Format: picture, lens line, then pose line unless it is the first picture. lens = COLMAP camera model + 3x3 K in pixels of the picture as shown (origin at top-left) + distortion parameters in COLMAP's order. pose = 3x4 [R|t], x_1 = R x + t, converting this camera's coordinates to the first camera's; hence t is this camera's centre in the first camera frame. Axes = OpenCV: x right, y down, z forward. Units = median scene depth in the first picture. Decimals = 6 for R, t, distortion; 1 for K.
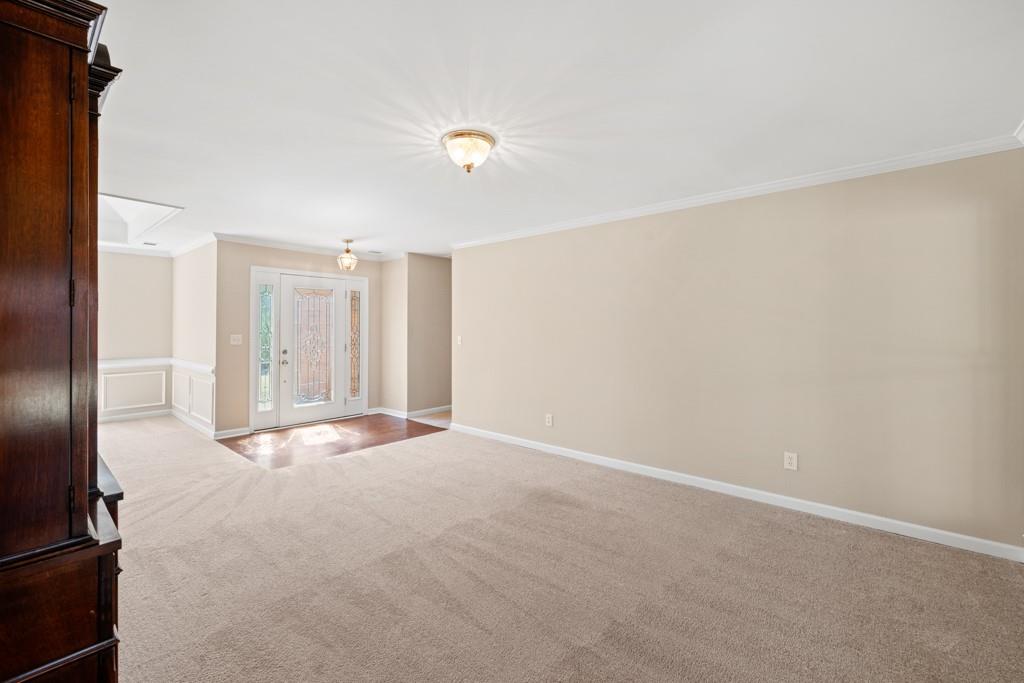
lens RADIAL K [[433.4, 0, 510.4], [0, 433.4, 328.5], [0, 0, 1]] dist [0.001478, 0.000776]
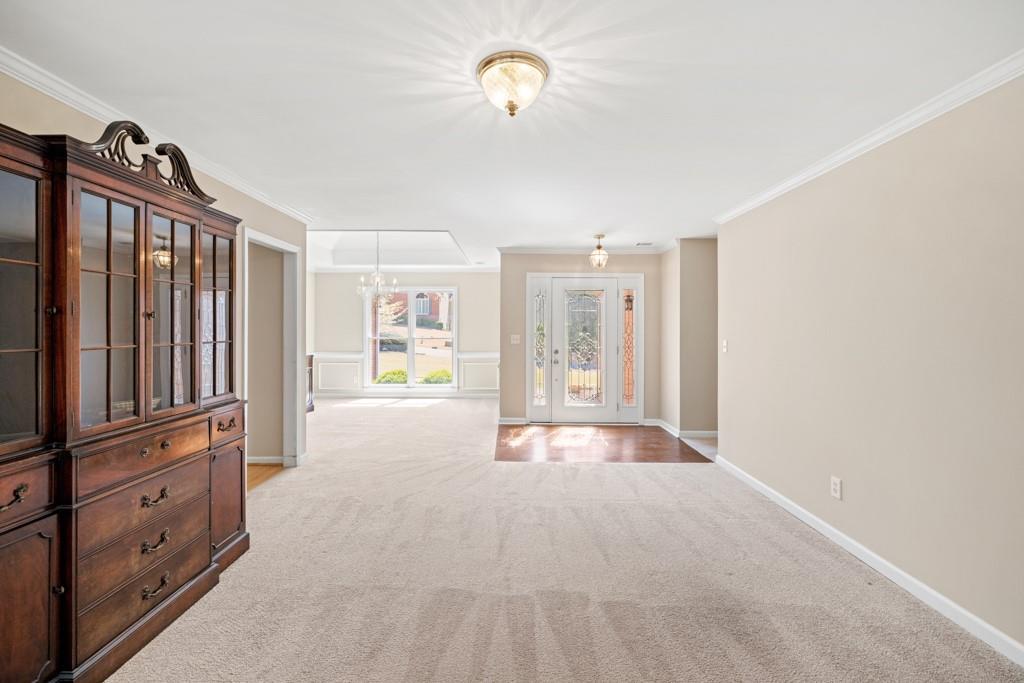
lens RADIAL K [[433.4, 0, 510.4], [0, 433.4, 328.5], [0, 0, 1]] dist [0.001478, 0.000776]
pose [[0.653297, 0.002168, -0.757099, 0.210225], [-0.004328, 0.999990, -0.000871, -0.000876], [0.757089, 0.003846, 0.653300, 0.241016]]
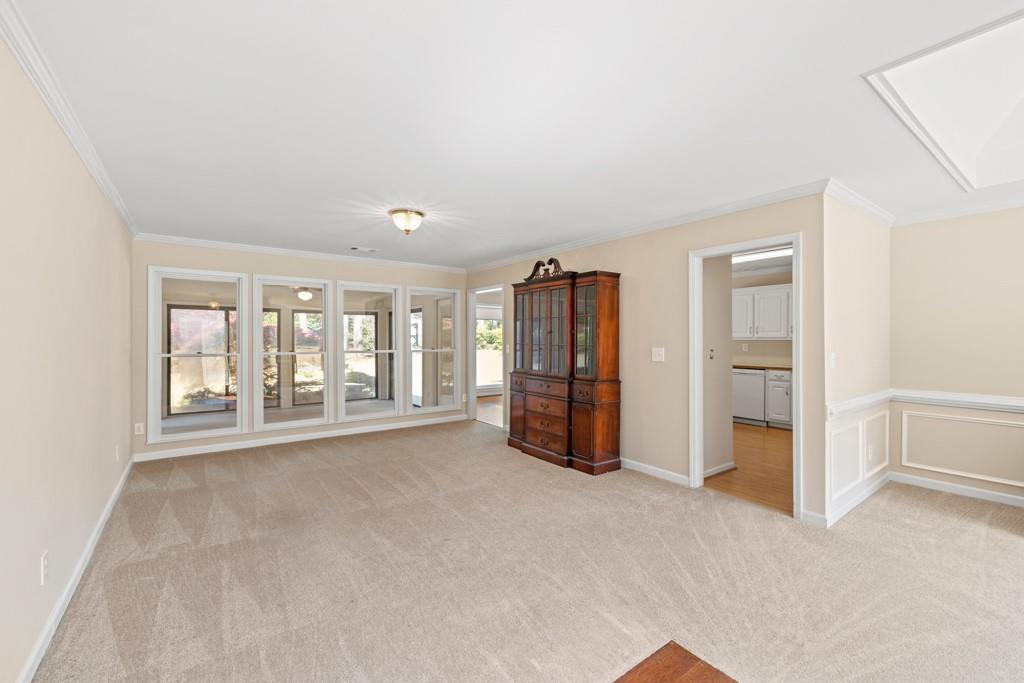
lens RADIAL K [[428.1, 0, 509.6], [0, 428.1, 330.2], [0, 0, 1]] dist [0.000821, 0.000323]
pose [[-0.974841, 0.005363, 0.222839, -0.360387], [0.002357, 0.999903, -0.013752, -0.002784], [-0.222891, -0.012881, -0.974758, 1.099186]]
